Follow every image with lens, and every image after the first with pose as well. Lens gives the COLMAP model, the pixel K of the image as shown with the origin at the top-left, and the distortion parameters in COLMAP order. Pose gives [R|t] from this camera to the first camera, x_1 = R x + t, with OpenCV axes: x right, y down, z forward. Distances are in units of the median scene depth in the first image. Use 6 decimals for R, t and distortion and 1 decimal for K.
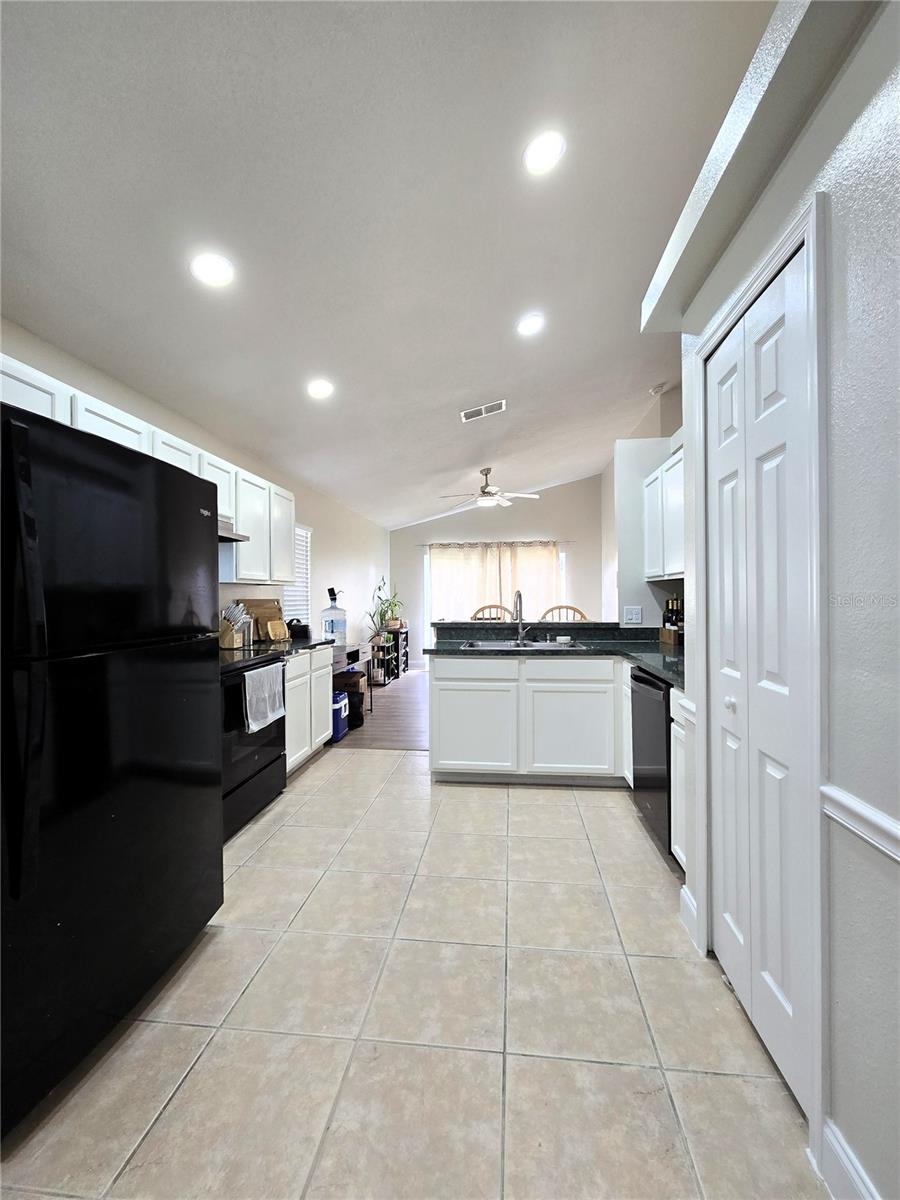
lens RADIAL K [[492.0, 0, 458.1], [0, 492.0, 600.2], [0, 0, 1]] dist [-0.000652, 0.000376]
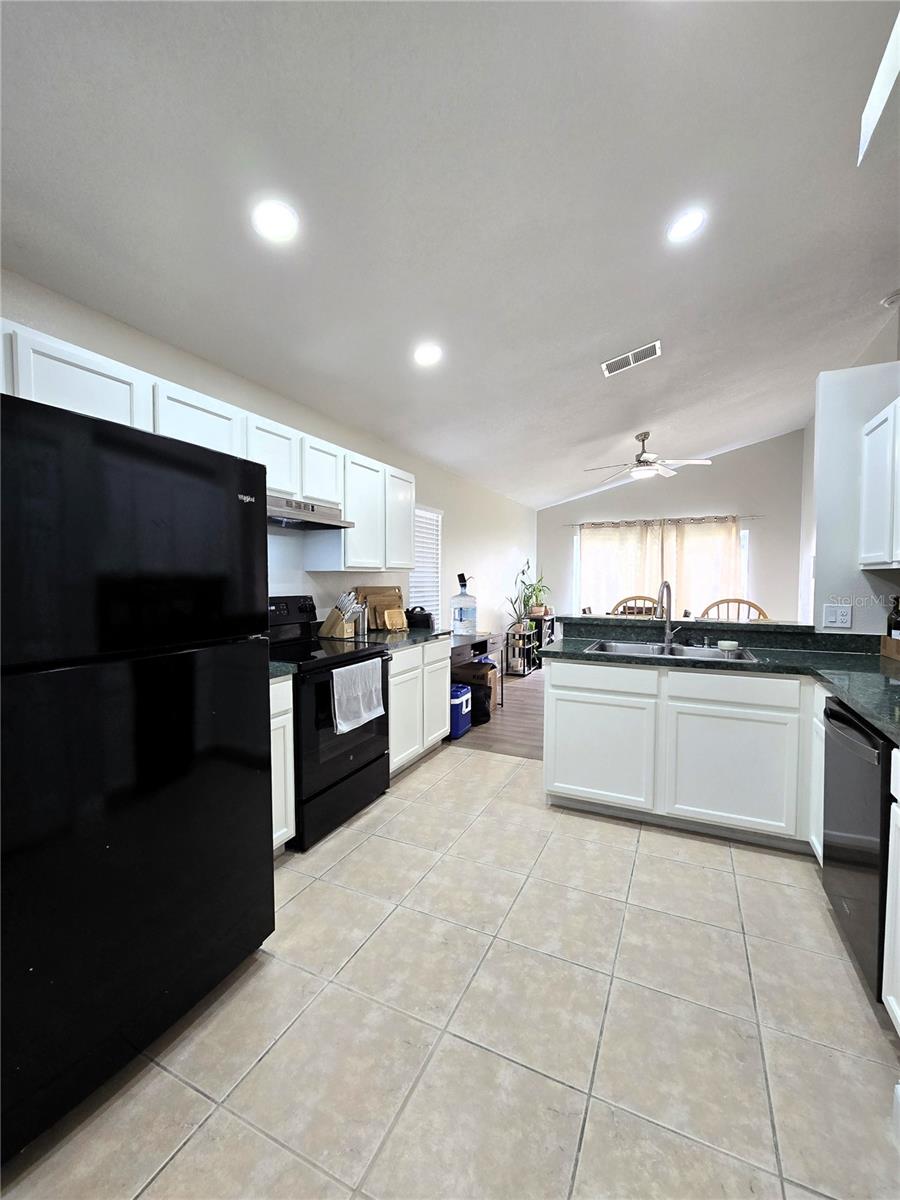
lens RADIAL K [[492.0, 0, 458.4], [0, 492.0, 600.5], [0, 0, 1]] dist [-0.000652, 0.000376]
pose [[0.945801, 0.023079, -0.323926, 0.095532], [-0.010122, 0.999082, 0.041626, -0.026962], [0.324589, -0.036091, 0.945166, 0.209480]]
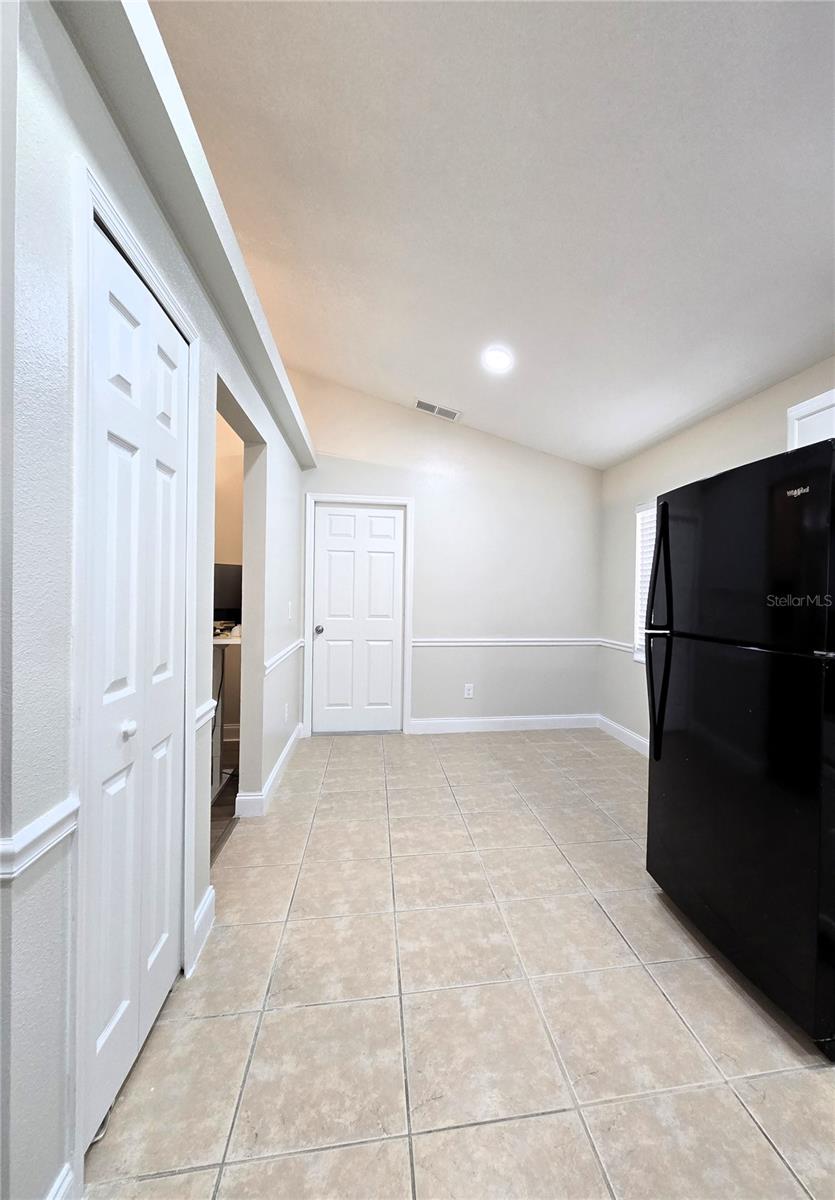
lens RADIAL K [[497.2, 0, 453.6], [0, 497.2, 599.3], [0, 0, 1]] dist [-0.000328, 0.000112]
pose [[-0.963817, -0.001408, -0.266562, 0.157553], [-0.007194, 0.999759, 0.020734, -0.015753], [0.266469, 0.021901, -0.963595, 1.174754]]
